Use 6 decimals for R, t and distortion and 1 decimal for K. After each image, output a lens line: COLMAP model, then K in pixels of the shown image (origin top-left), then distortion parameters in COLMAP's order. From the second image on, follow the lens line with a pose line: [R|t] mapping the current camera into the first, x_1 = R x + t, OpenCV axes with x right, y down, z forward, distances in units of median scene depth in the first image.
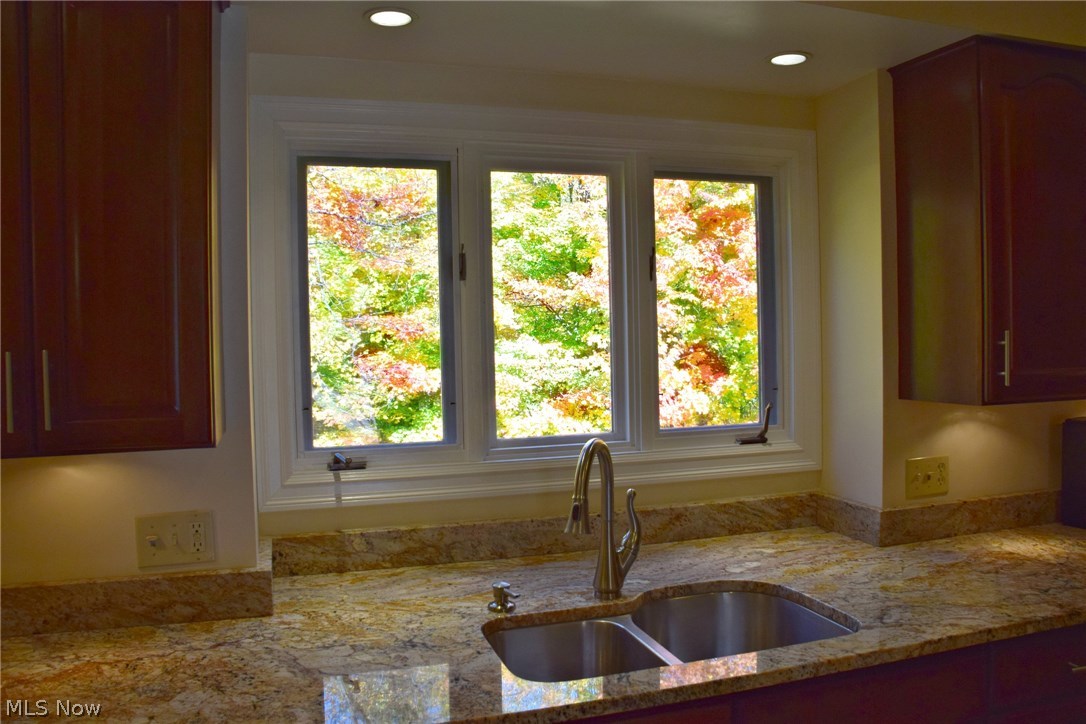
lens RADIAL K [[851.6, 0, 543.0], [0, 851.6, 362.0], [0, 0, 1]] dist [-0.165616, 0.115597]
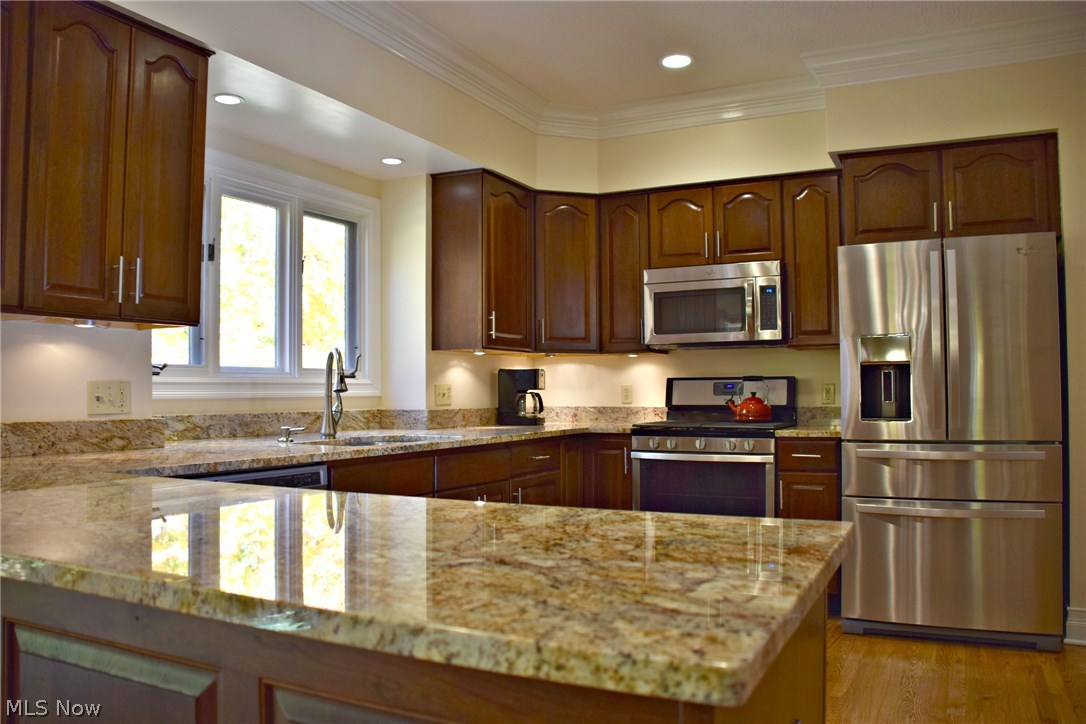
lens RADIAL K [[851.6, 0, 543.0], [0, 851.6, 362.0], [0, 0, 1]] dist [-0.165616, 0.115597]
pose [[0.704522, 0.037525, 0.708690, -0.768420], [0.015063, 0.997585, -0.067796, 0.211394], [-0.709523, 0.058439, 0.702255, -0.523090]]
